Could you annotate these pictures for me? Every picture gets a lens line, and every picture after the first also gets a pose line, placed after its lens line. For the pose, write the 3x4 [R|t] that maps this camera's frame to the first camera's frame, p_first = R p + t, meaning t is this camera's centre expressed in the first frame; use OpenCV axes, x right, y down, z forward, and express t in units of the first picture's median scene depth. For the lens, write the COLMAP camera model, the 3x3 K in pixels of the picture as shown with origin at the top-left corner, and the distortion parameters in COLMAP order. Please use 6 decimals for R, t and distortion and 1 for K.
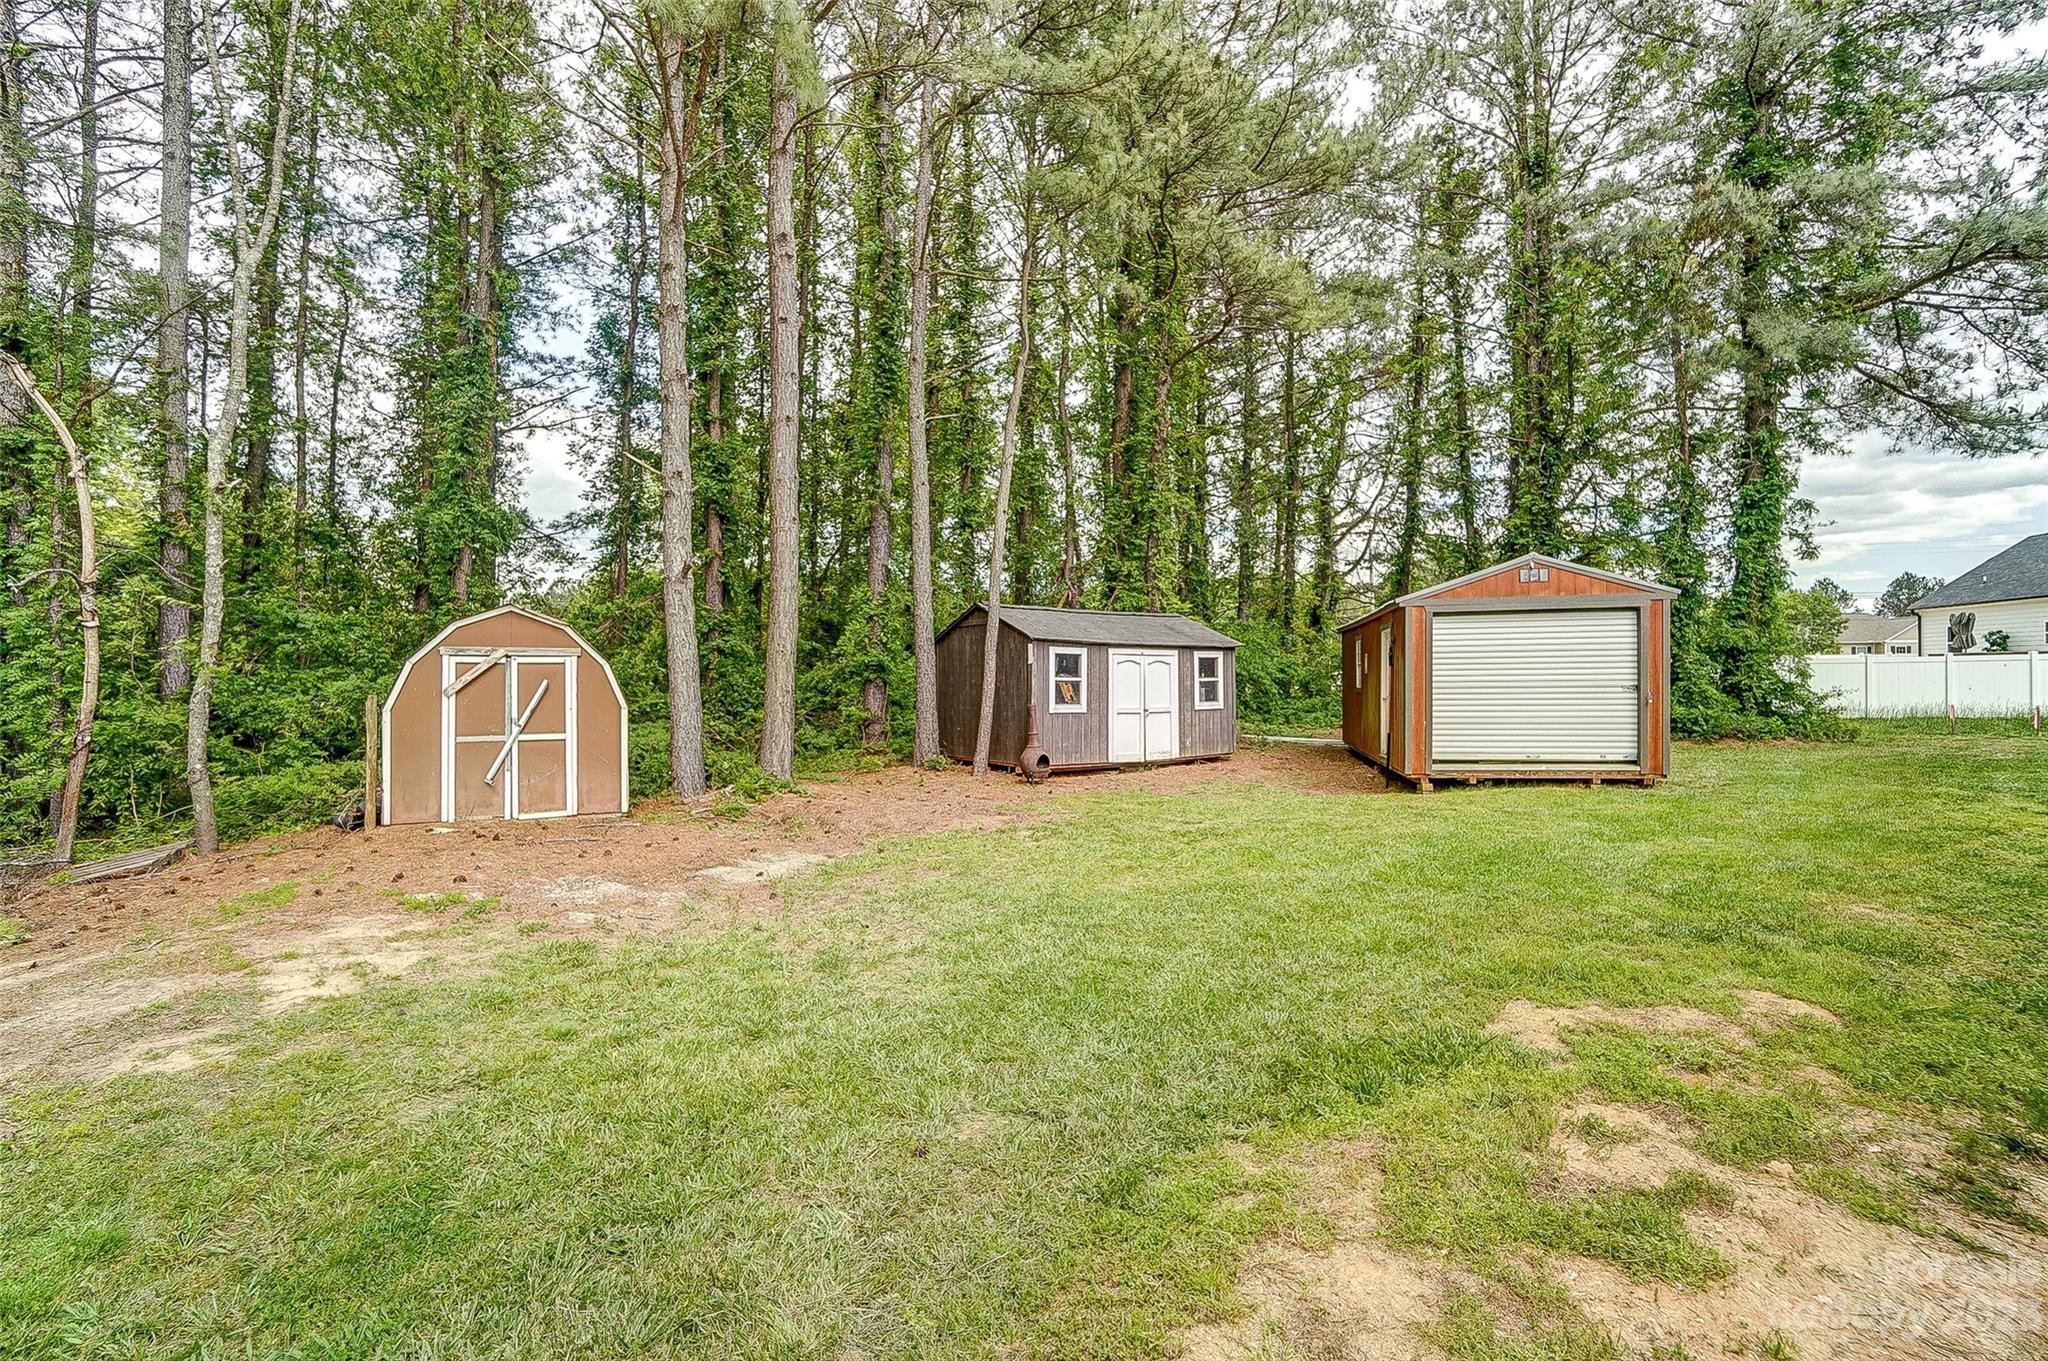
lens RADIAL K [[906.7, 0, 1014.3], [0, 906.7, 663.9], [0, 0, 1]] dist [-0.028303, 0.012288]
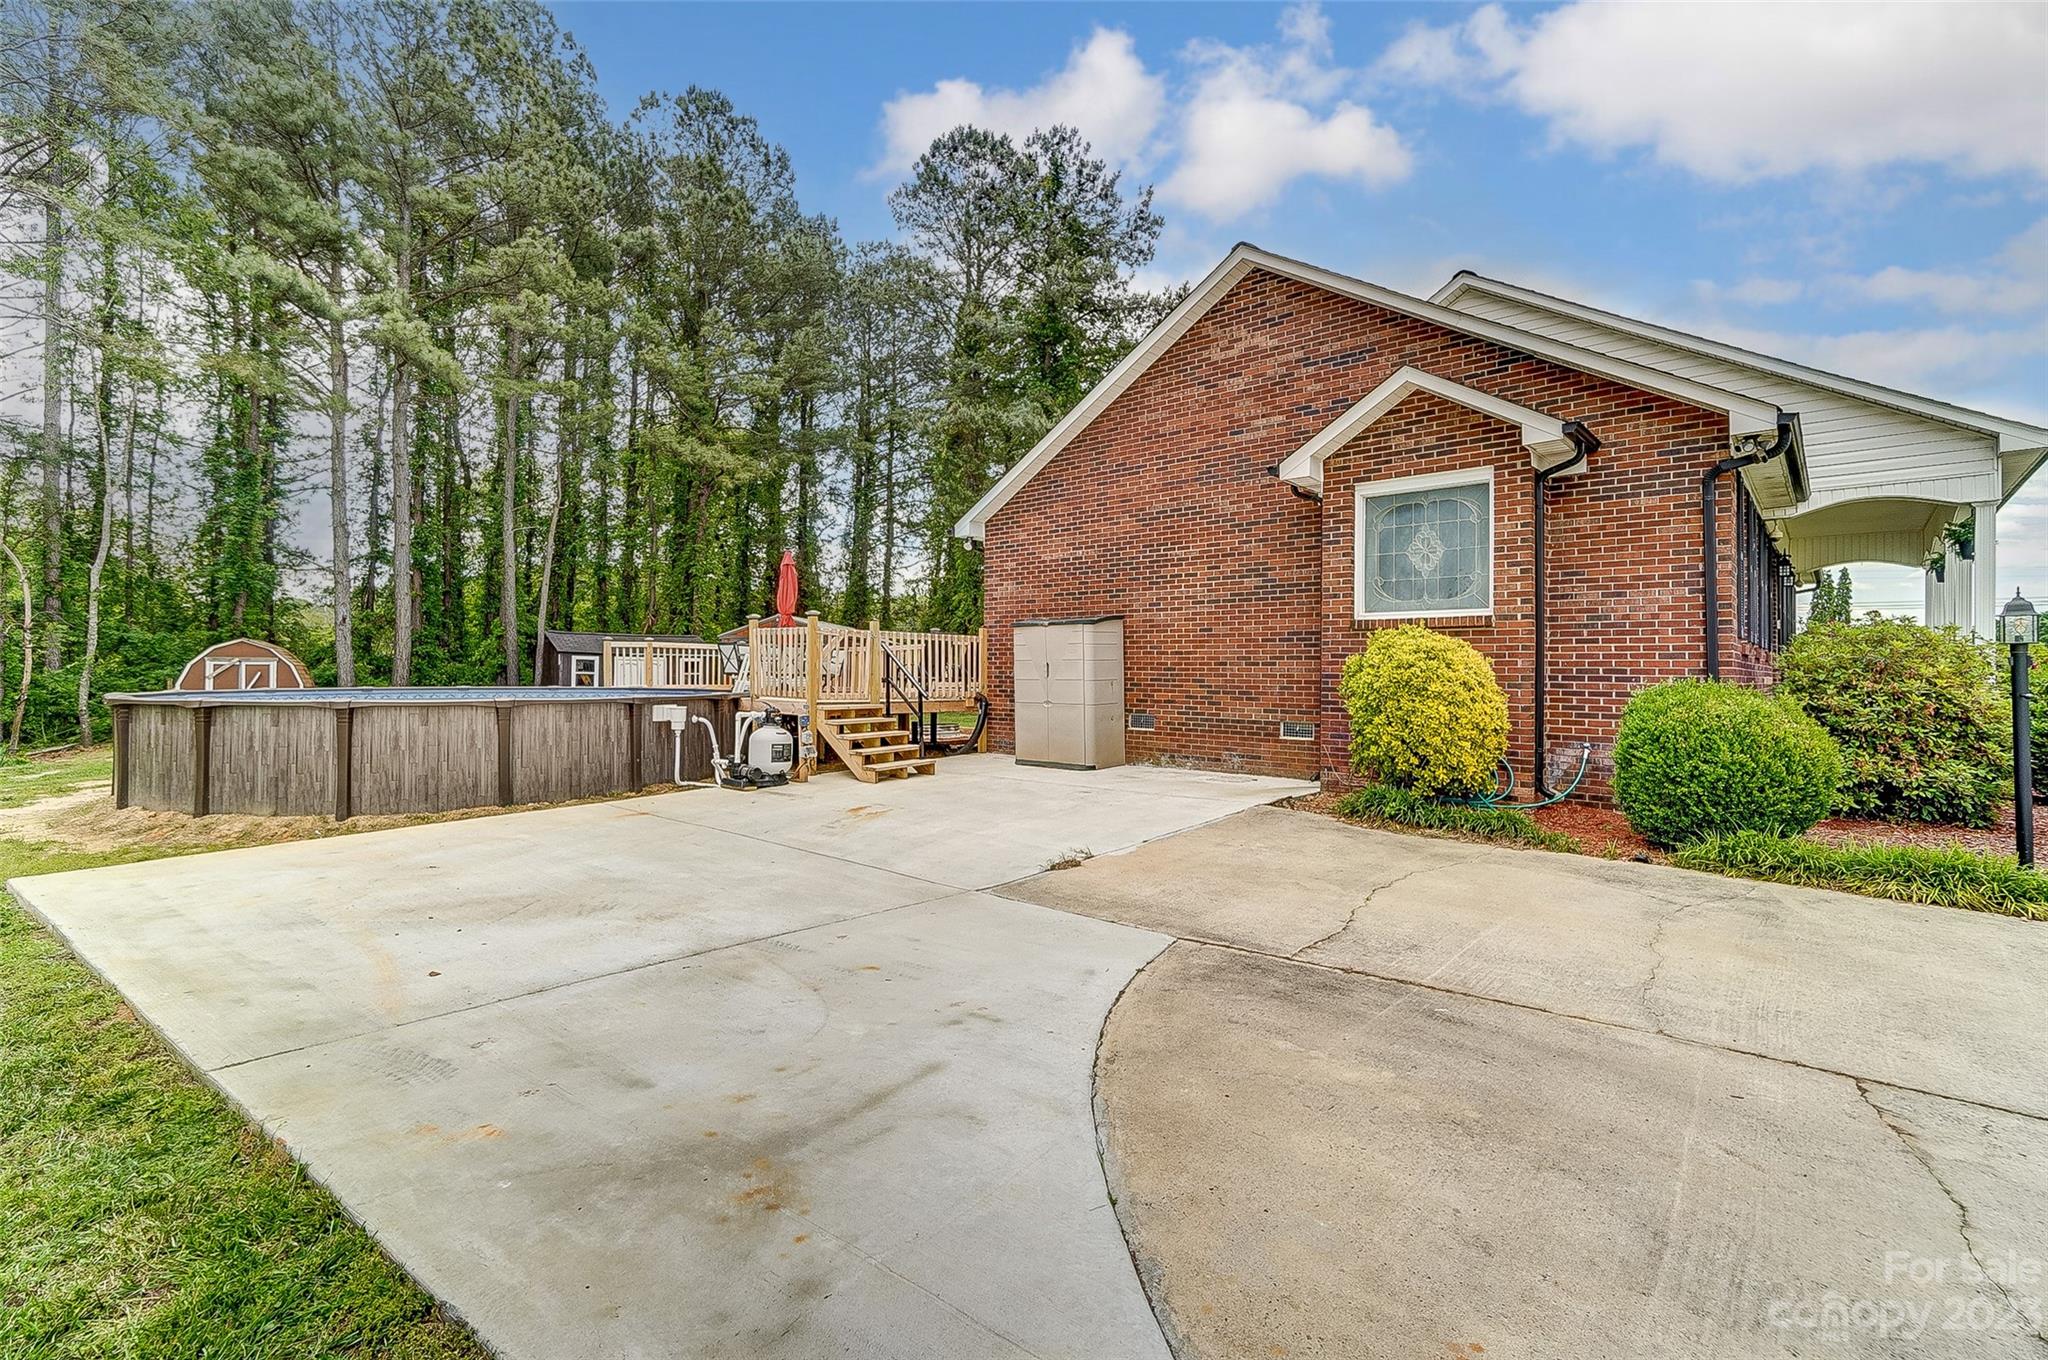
lens RADIAL K [[906.7, 0, 1014.3], [0, 906.7, 663.4], [0, 0, 1]] dist [-0.028303, 0.012288]
pose [[0.993785, 0.007210, 0.111079, 0.731797], [-0.008029, 0.999944, 0.006926, -0.023227], [-0.111023, -0.007775, 0.993787, -0.934901]]
